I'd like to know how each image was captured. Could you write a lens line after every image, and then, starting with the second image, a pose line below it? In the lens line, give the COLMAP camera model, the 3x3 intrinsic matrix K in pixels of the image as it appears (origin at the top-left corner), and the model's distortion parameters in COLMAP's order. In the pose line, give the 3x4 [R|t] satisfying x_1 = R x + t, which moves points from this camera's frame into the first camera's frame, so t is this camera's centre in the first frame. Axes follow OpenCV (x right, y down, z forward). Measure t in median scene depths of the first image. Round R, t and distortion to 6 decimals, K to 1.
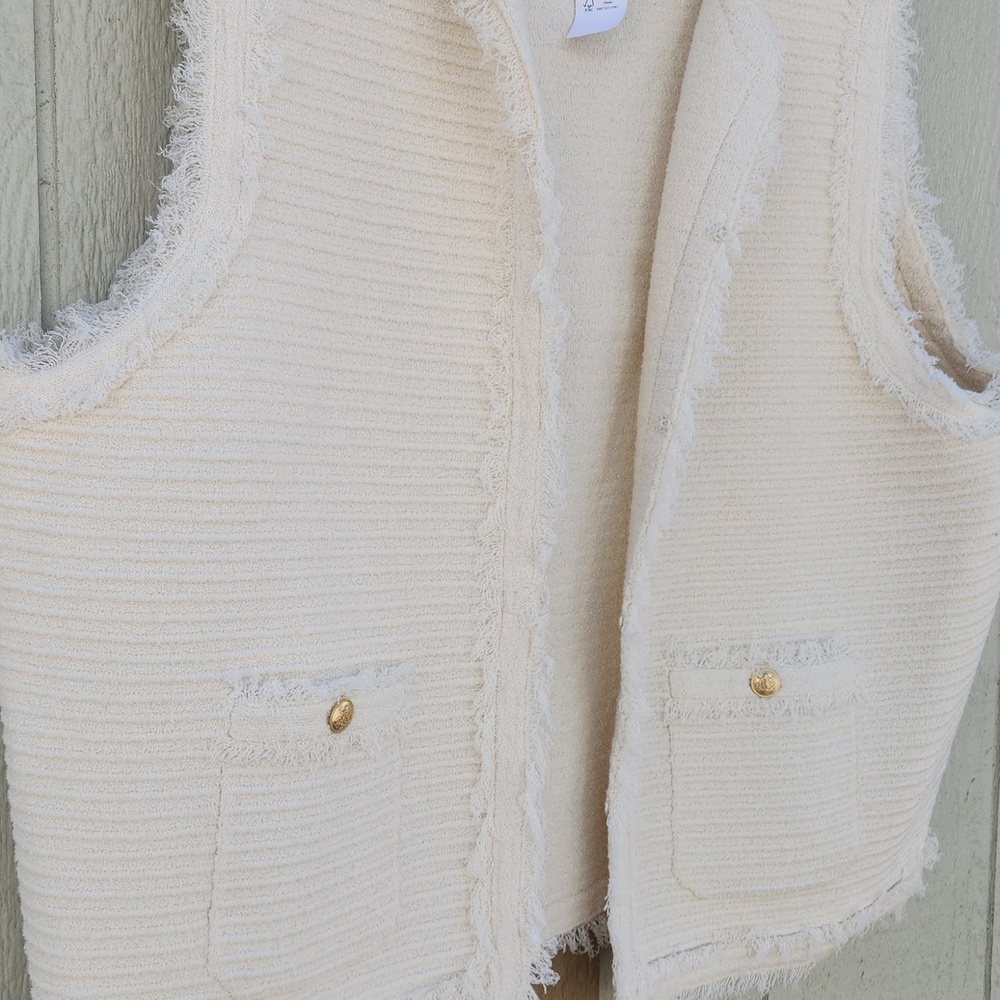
lens RADIAL K [[1517.7, 0, 500.0], [0, 1517.7, 500.0], [0, 0, 1]] dist [0.059326, 0.053632]
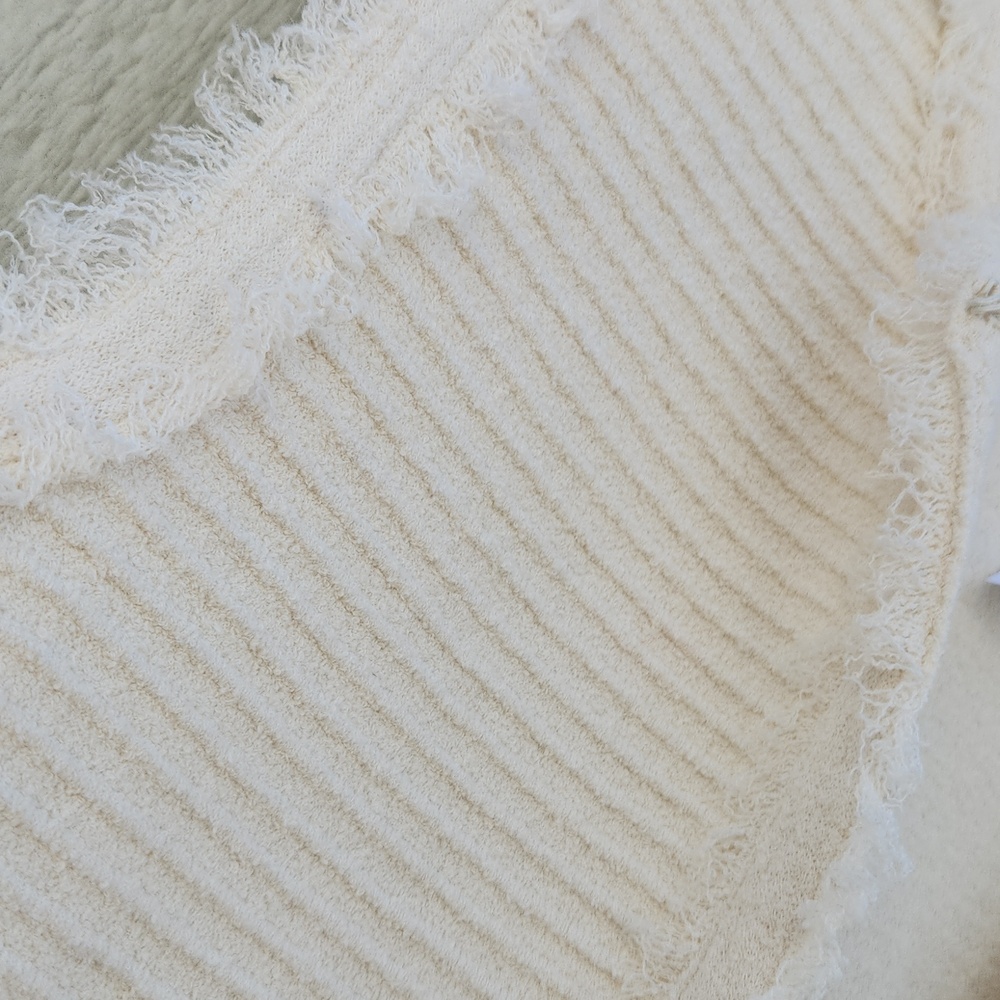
lens RADIAL K [[1517.7, 0, 500.0], [0, 1517.7, 500.0], [0, 0, 1]] dist [0.059326, 0.053632]
pose [[0.871028, 0.473730, -0.129960, -0.042610], [-0.481708, 0.771857, -0.414962, -0.055613], [-0.096269, 0.424047, 0.900509, 0.633116]]
